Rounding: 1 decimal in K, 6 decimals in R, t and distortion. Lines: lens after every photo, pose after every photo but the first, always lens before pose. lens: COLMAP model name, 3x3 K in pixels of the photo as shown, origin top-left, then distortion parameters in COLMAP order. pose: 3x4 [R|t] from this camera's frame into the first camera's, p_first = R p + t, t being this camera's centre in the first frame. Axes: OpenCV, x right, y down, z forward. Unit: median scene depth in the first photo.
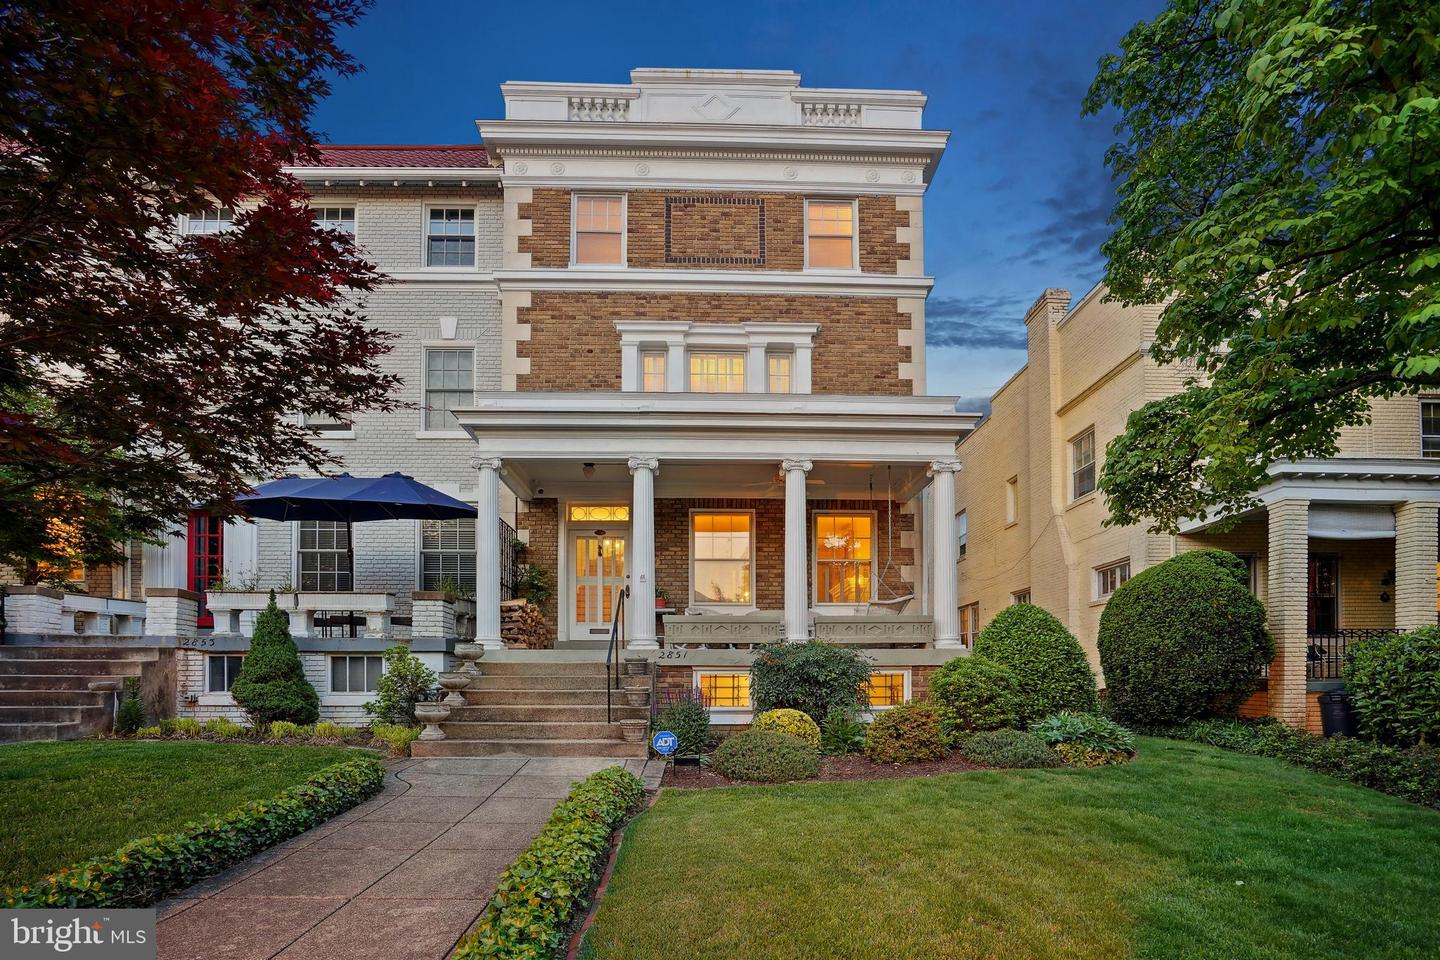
lens RADIAL K [[647.4, 0, 720.0], [0, 647.4, 480.0], [0, 0, 1]] dist [-0.039167, 0.010739]
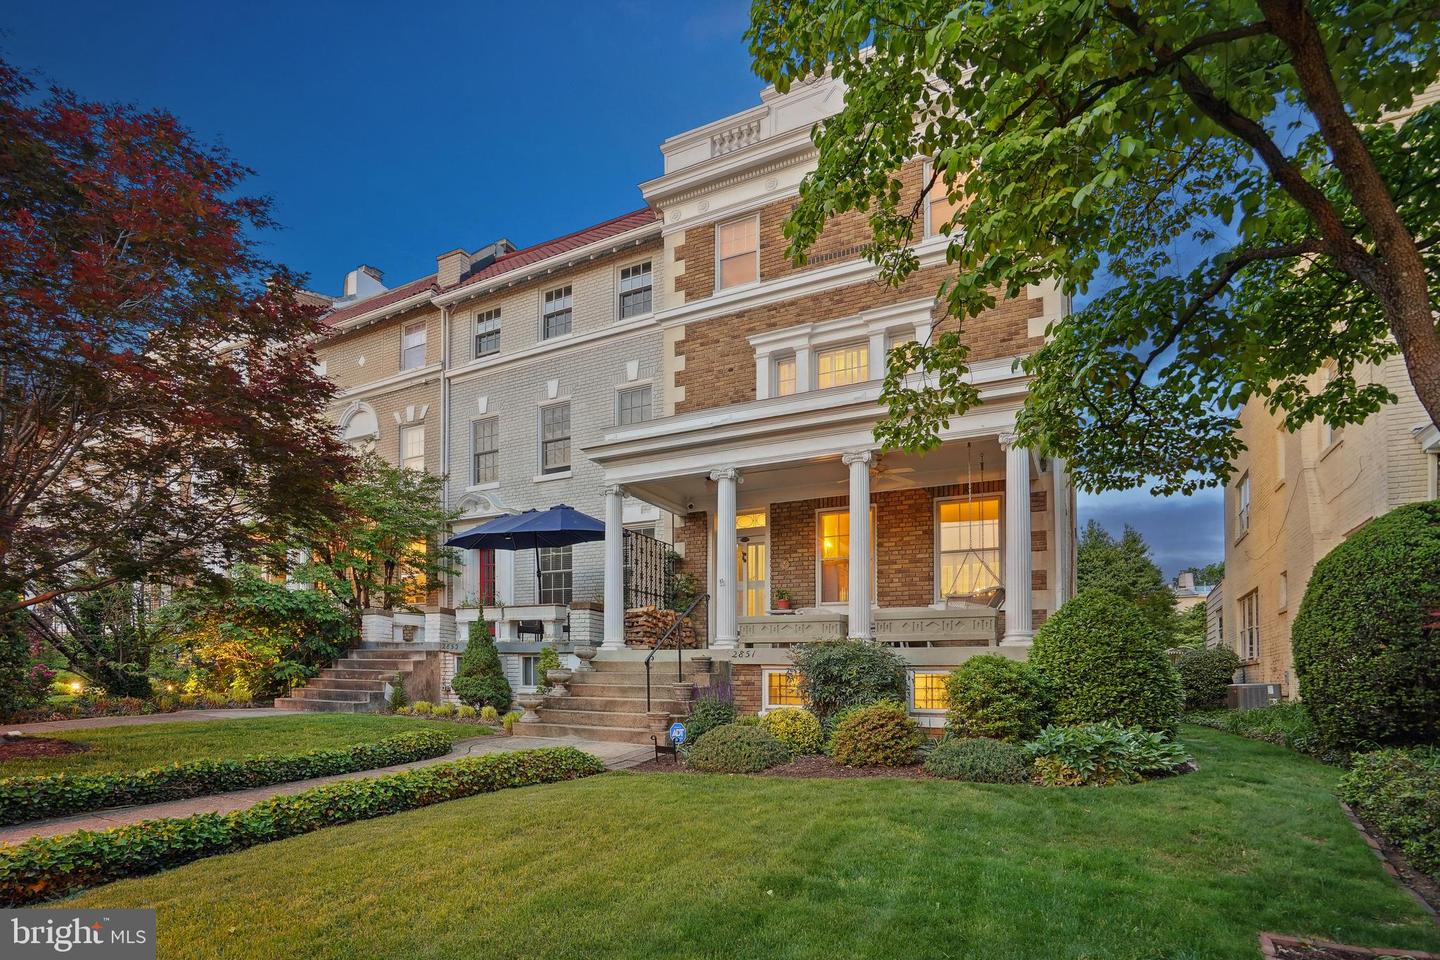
lens RADIAL K [[659.8, 0, 720.7], [0, 659.8, 465.6], [0, 0, 1]] dist [-0.055647, 0.025112]
pose [[0.886810, -0.128641, -0.443868, 0.250539], [0.121278, 0.991594, -0.045080, 0.004740], [0.445936, -0.013854, 0.894958, 0.013852]]
